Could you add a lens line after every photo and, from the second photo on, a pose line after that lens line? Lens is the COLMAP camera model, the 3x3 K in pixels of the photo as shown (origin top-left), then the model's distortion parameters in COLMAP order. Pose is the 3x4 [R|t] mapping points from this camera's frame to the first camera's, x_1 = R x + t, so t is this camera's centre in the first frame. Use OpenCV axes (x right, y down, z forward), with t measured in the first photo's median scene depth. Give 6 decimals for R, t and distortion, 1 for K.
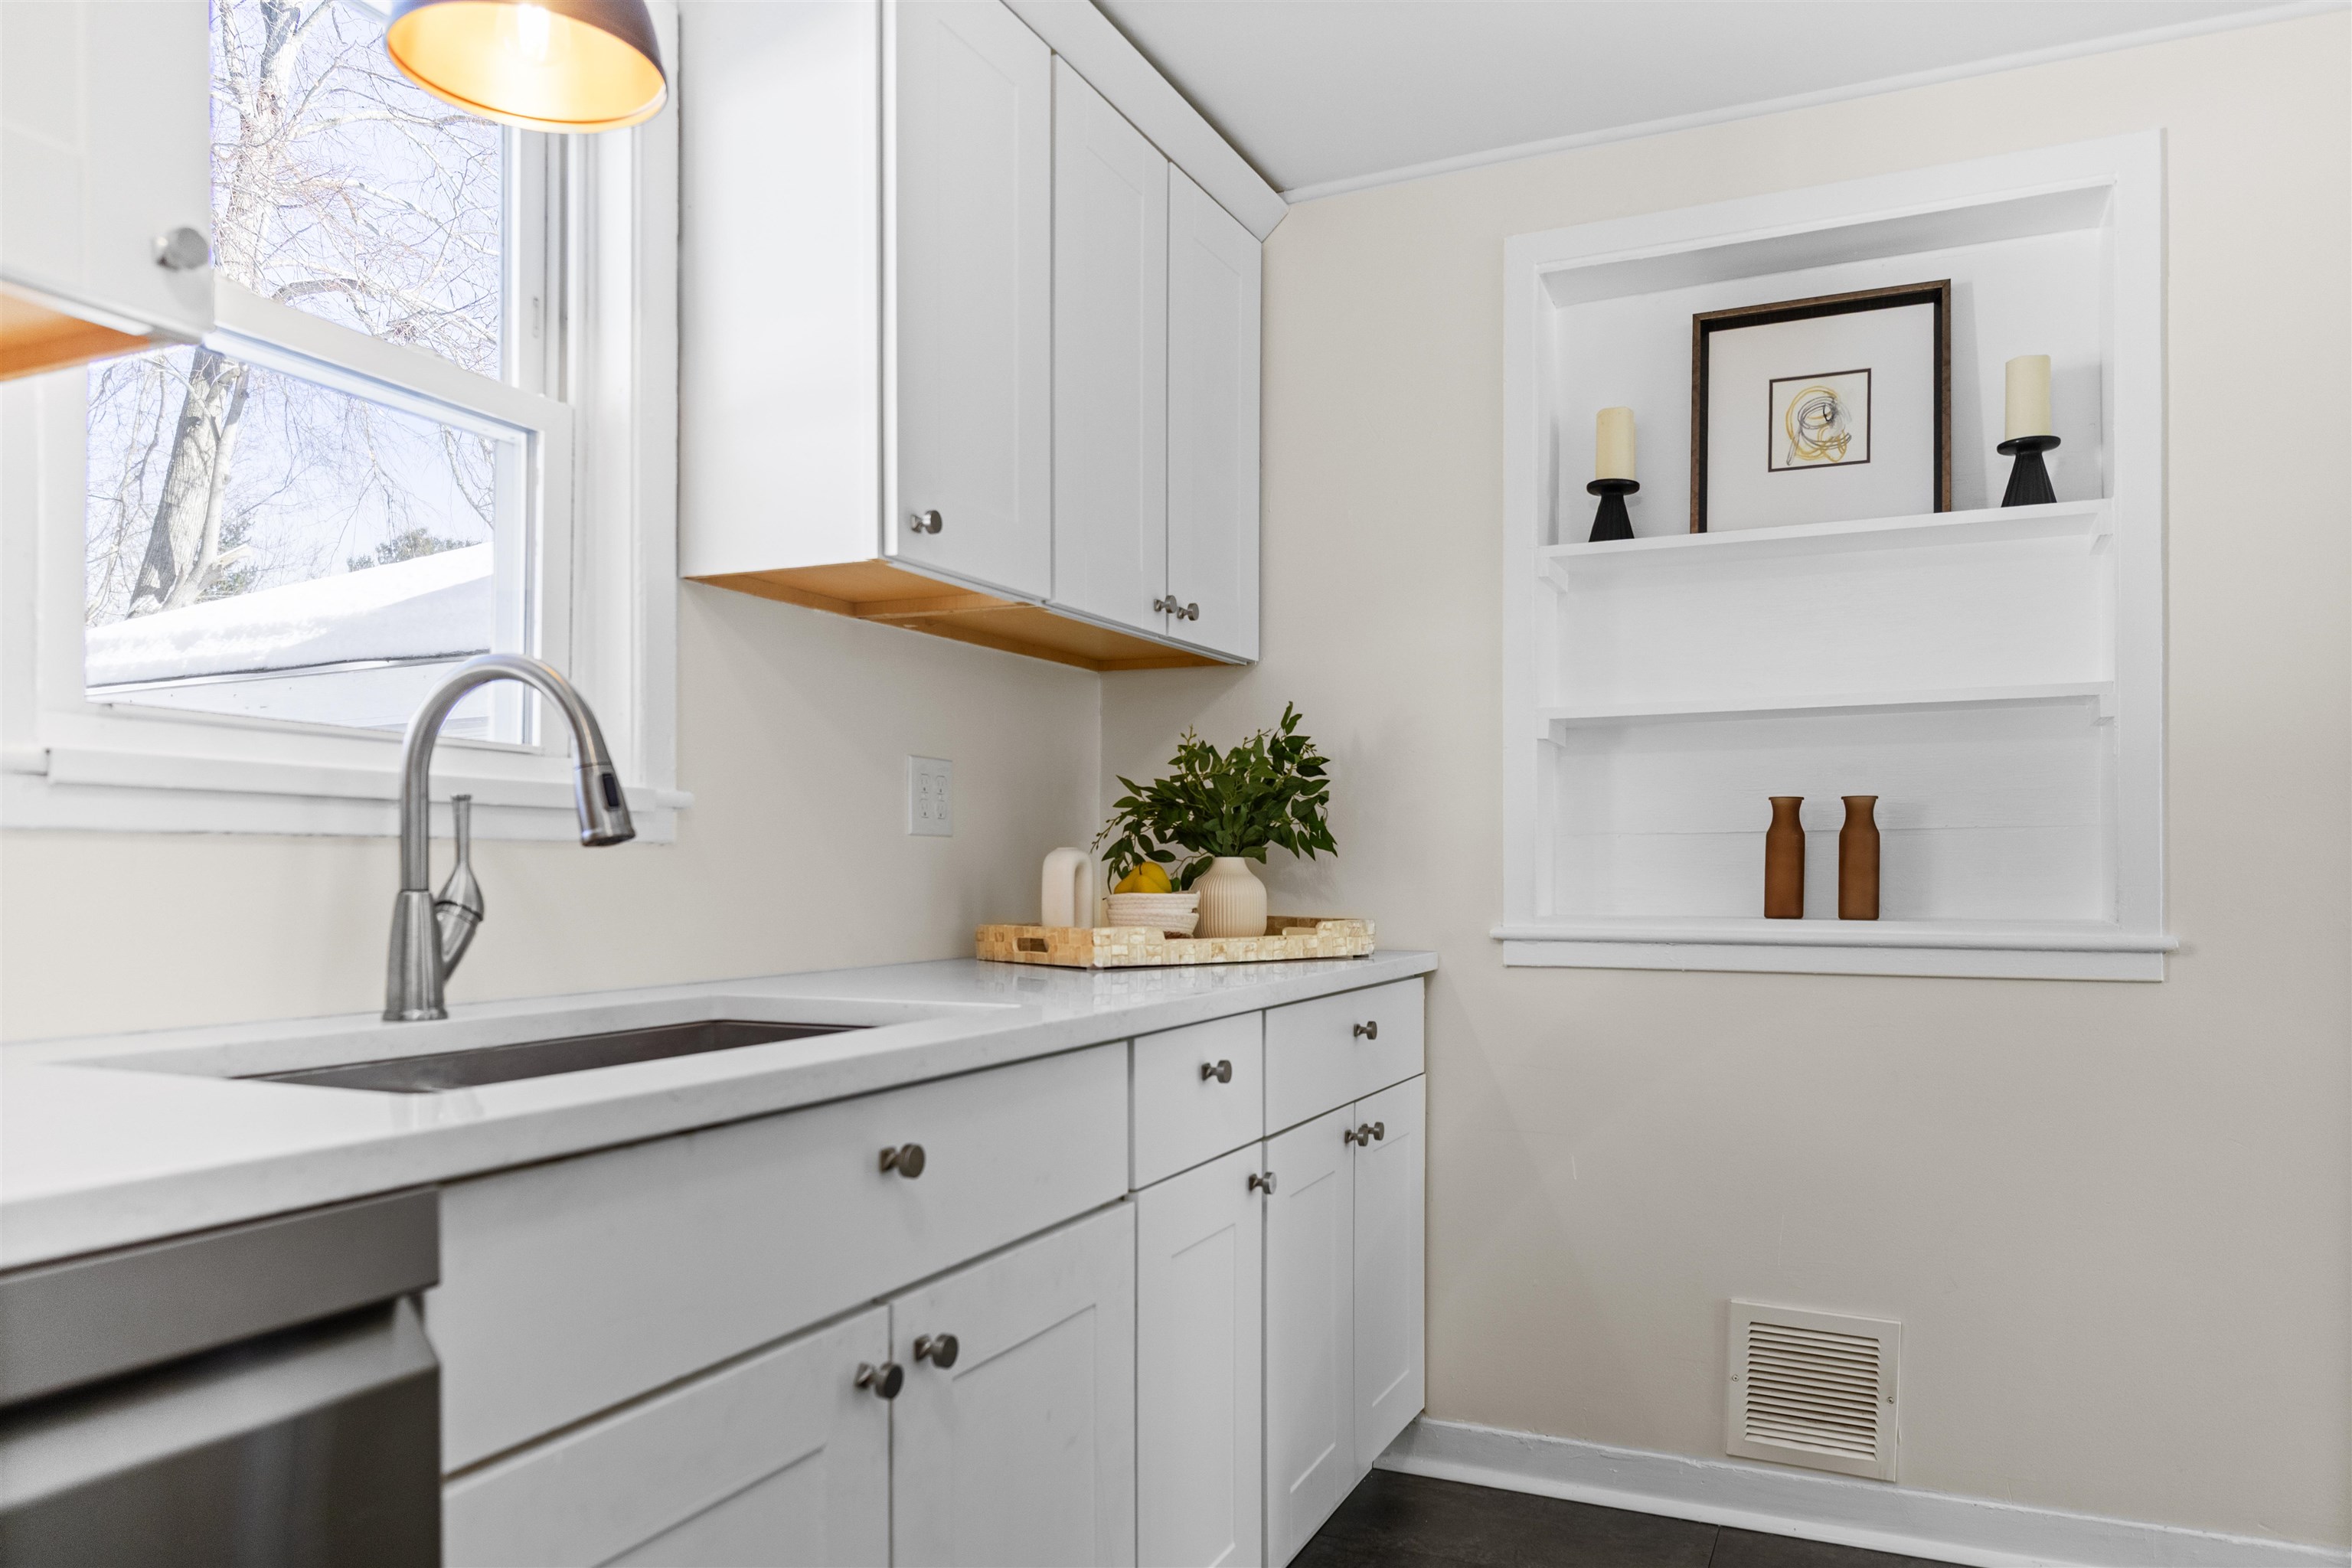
lens RADIAL K [[1577.6, 0, 1175.1], [0, 1577.6, 795.7], [0, 0, 1]] dist [-0.004793, -0.003173]
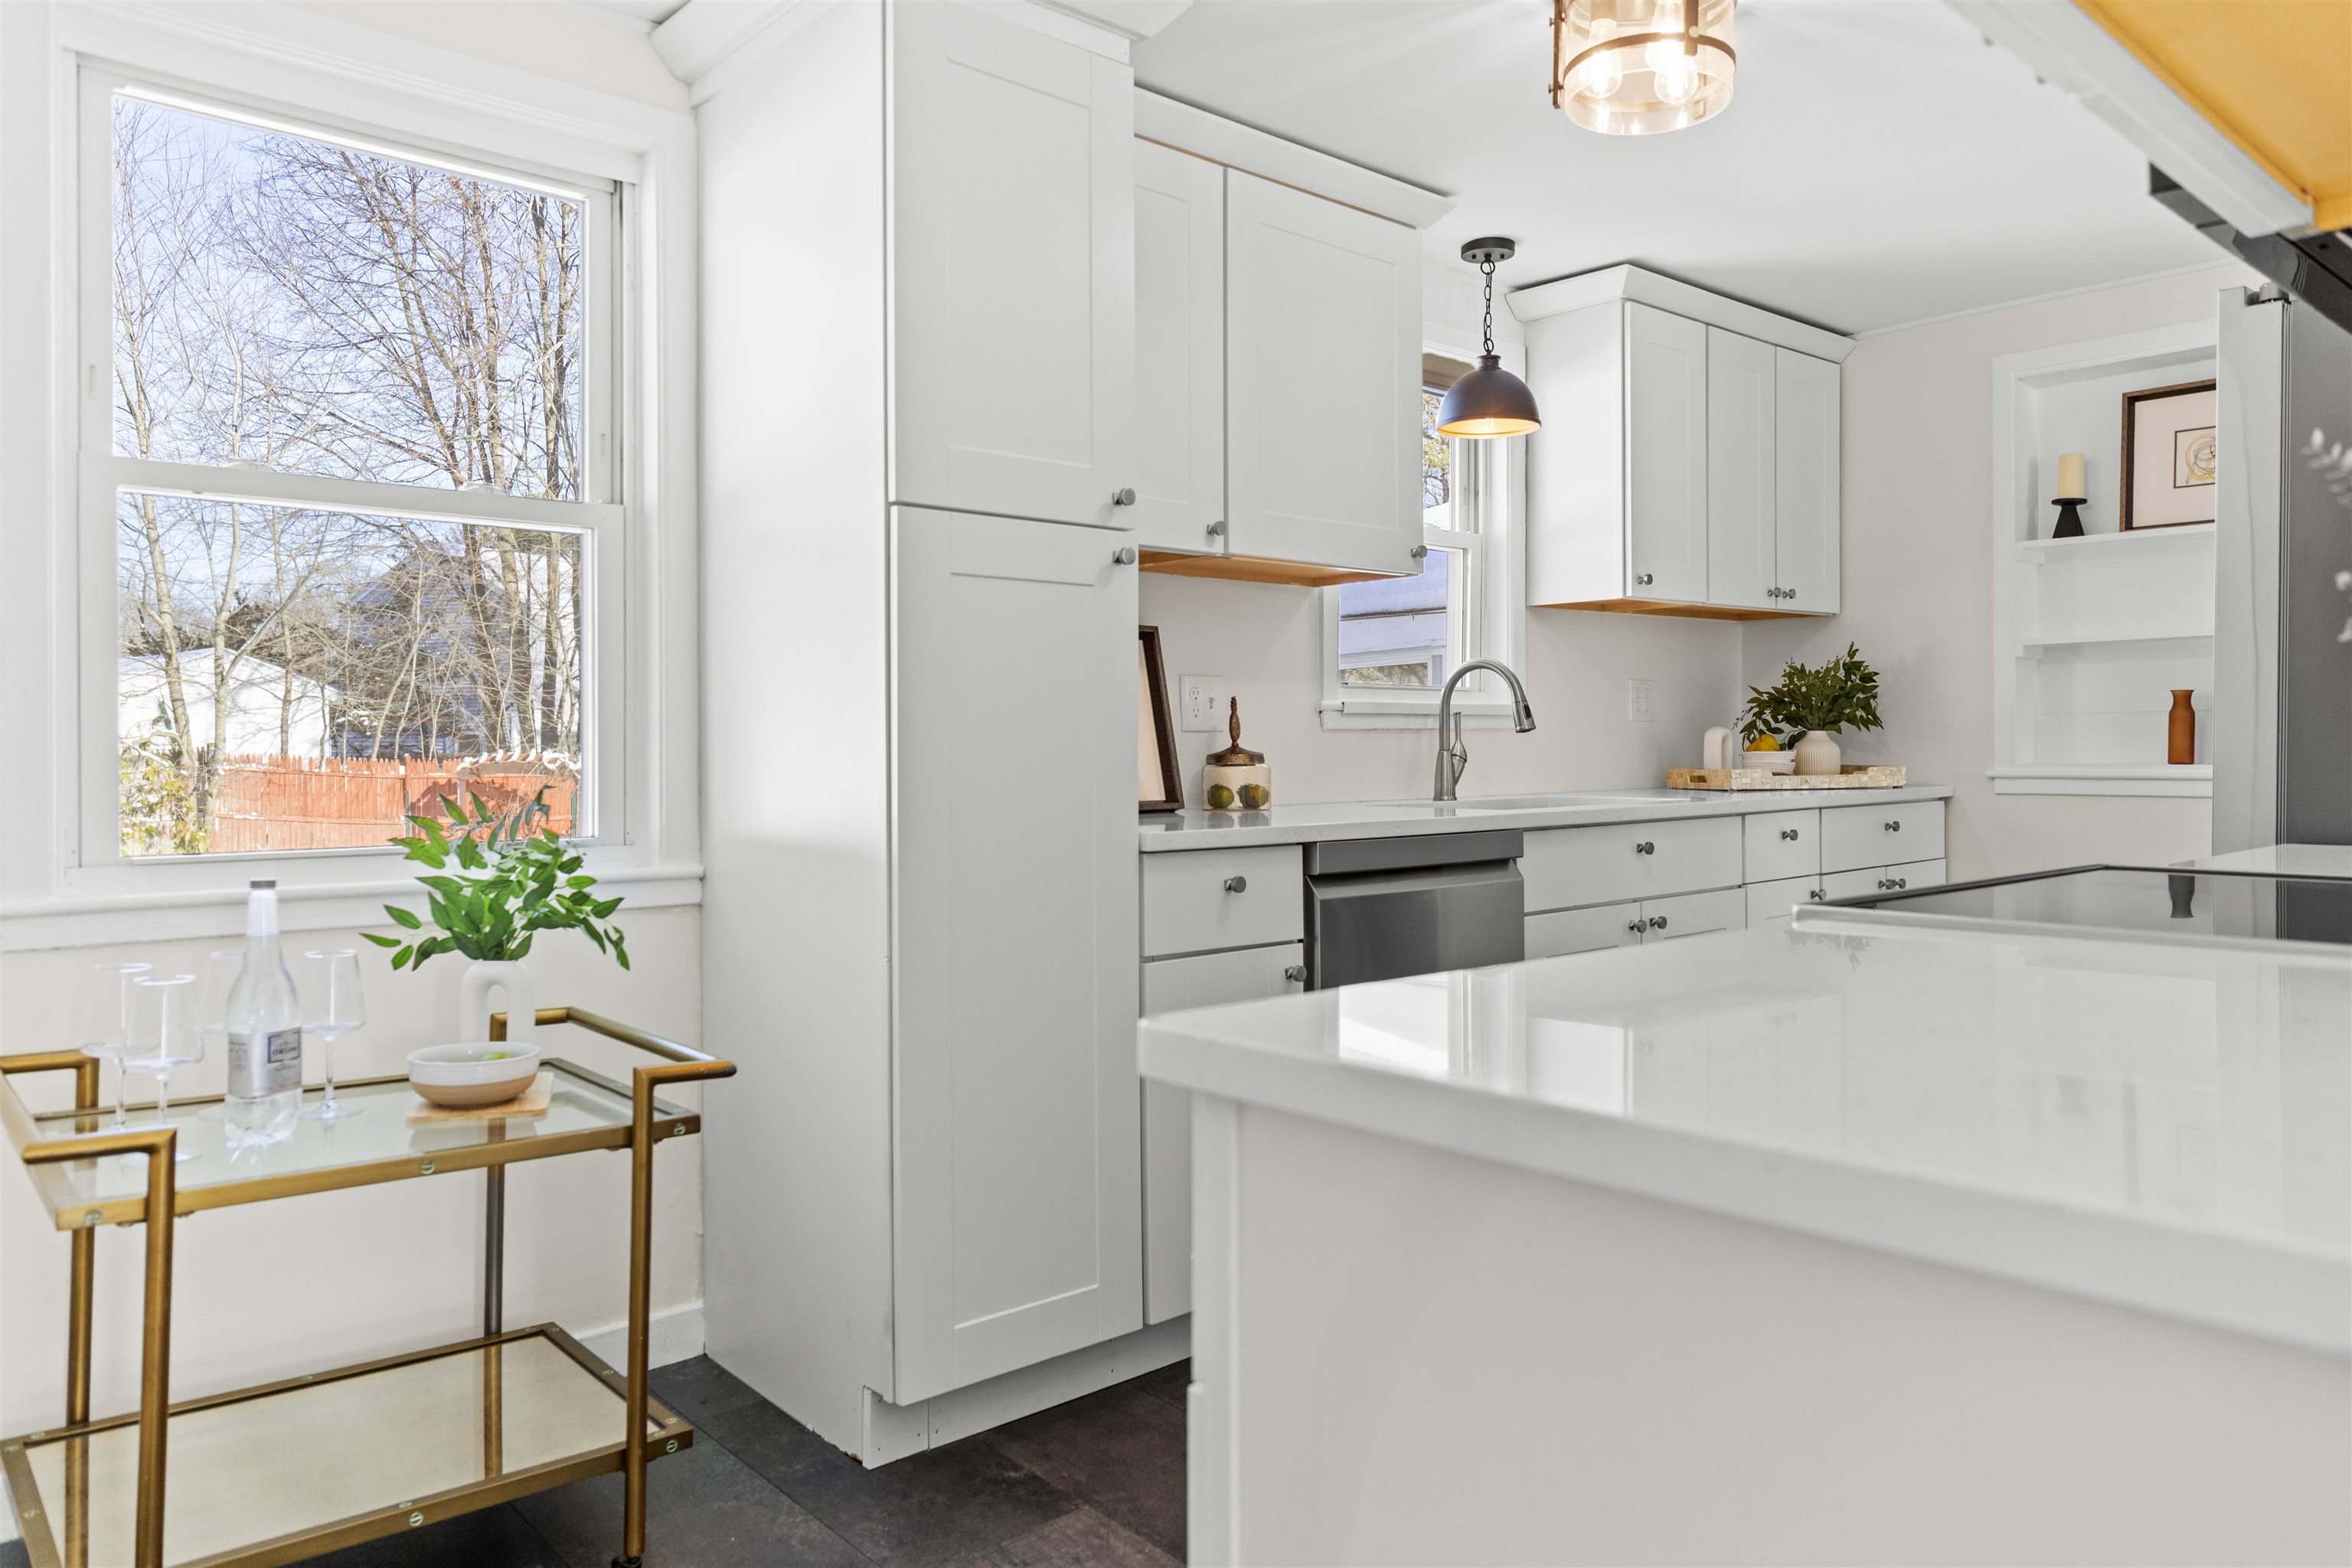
lens RADIAL K [[1577.6, 0, 1175.1], [0, 1577.6, 795.7], [0, 0, 1]] dist [-0.004793, -0.003173]
pose [[0.914820, 0.004467, -0.403838, 0.092174], [0.028977, 0.996636, 0.076667, -0.044984], [0.402822, -0.081838, 0.911612, -0.909828]]
